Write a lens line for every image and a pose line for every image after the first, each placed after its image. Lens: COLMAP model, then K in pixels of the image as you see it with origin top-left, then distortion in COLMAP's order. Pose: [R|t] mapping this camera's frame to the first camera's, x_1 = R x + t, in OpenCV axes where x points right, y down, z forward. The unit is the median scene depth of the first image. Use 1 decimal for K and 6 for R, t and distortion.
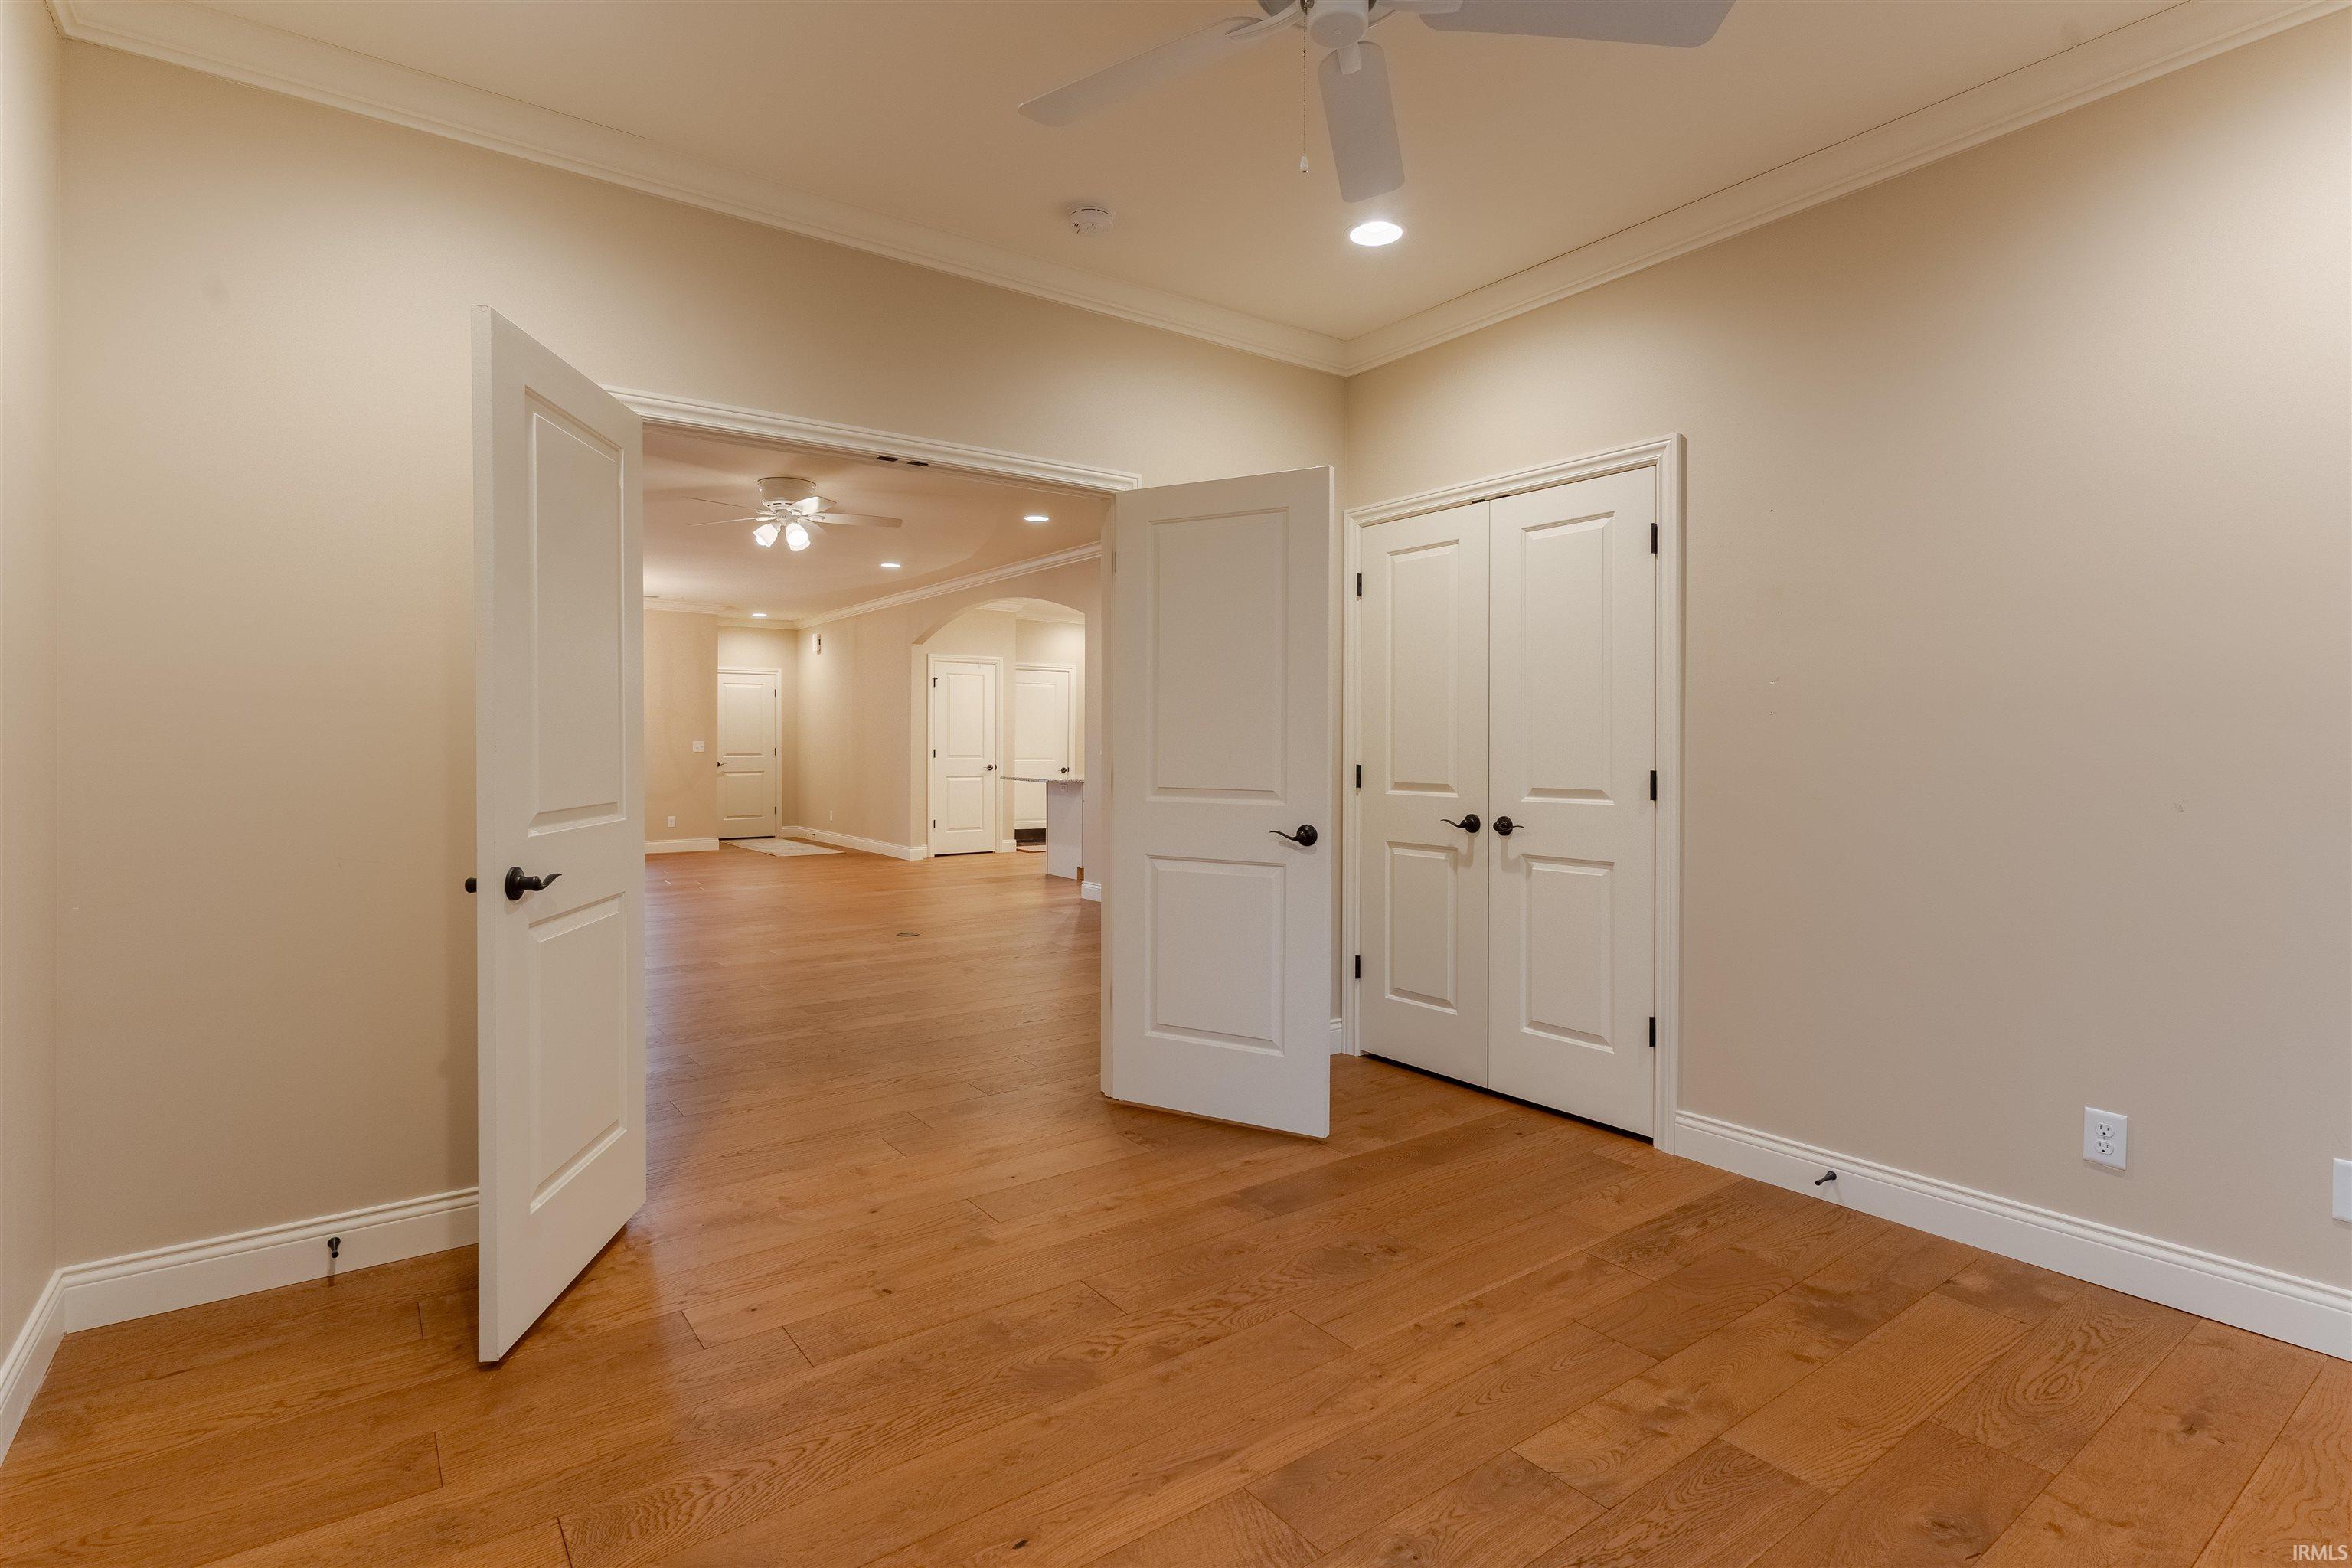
lens RADIAL K [[1116.9, 0, 1181.7], [0, 1116.9, 751.8], [0, 0, 1]] dist [0.003647, 0.000332]
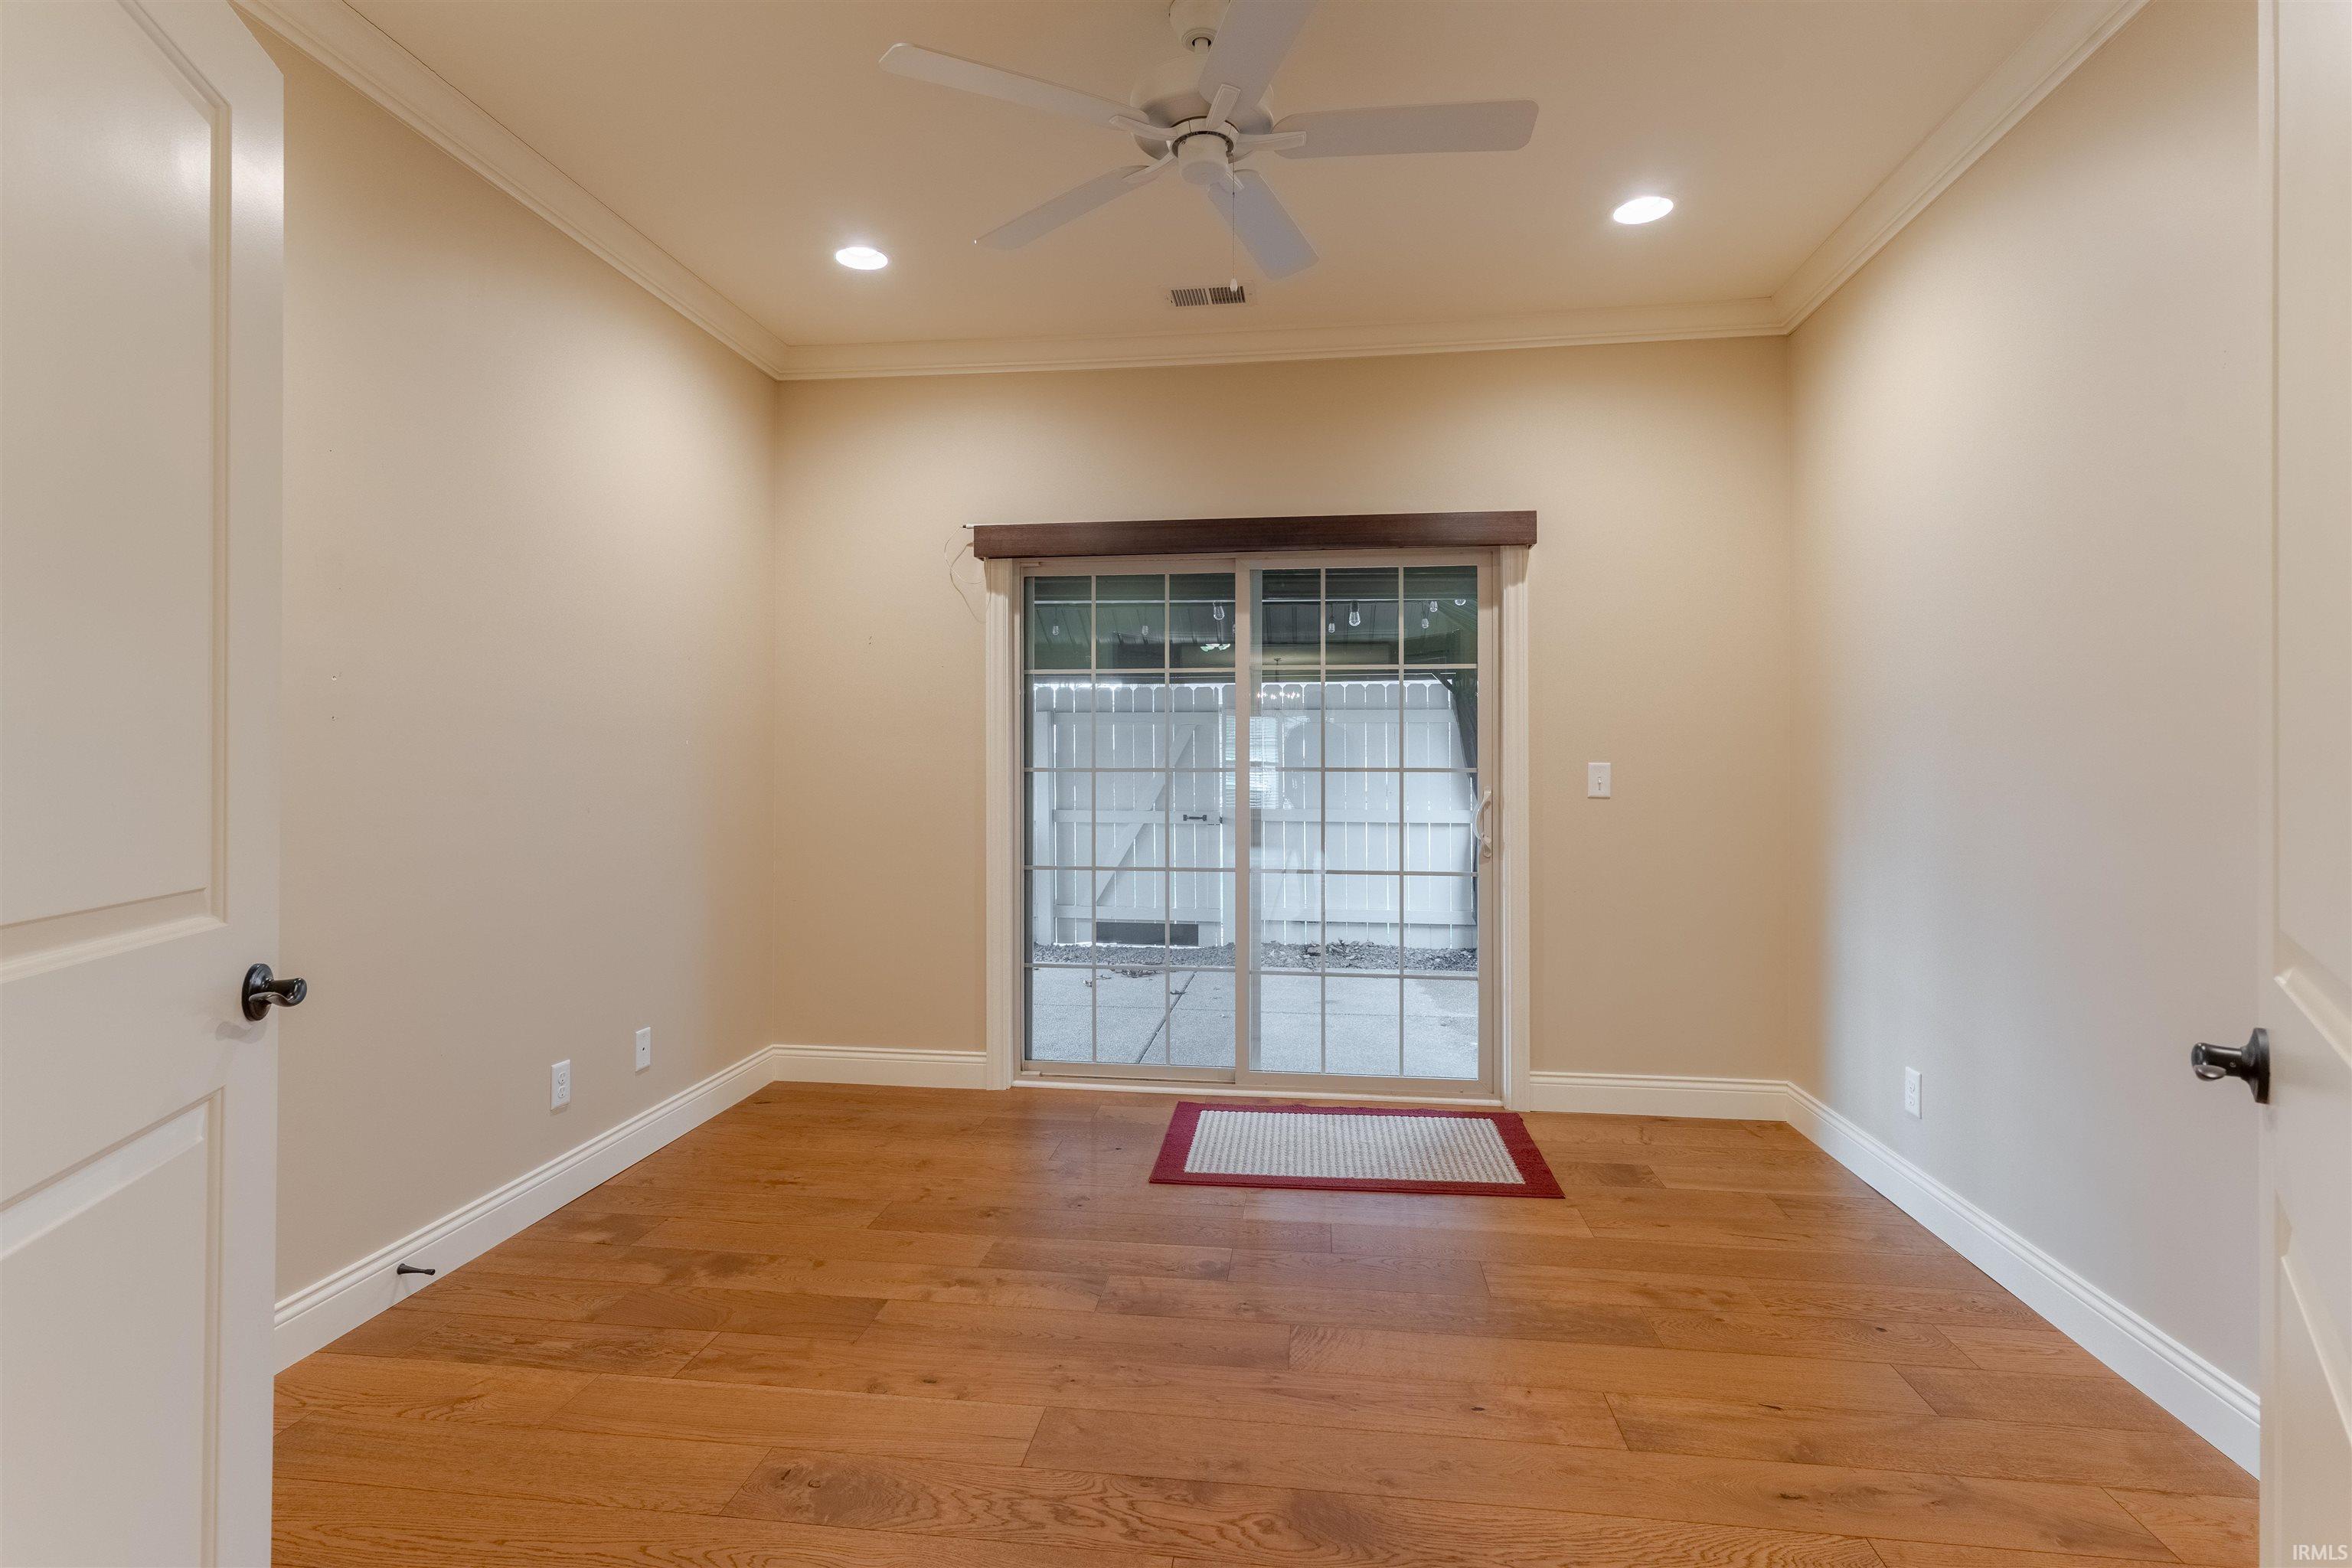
lens RADIAL K [[1177.1, 0, 1165.4], [0, 1177.1, 771.7], [0, 0, 1]] dist [-0.000716, 0.000099]
pose [[-0.719446, -0.004424, 0.694534, -0.562286], [0.003478, 0.999944, 0.009973, -0.006575], [-0.694540, 0.009591, -0.719391, 1.532638]]
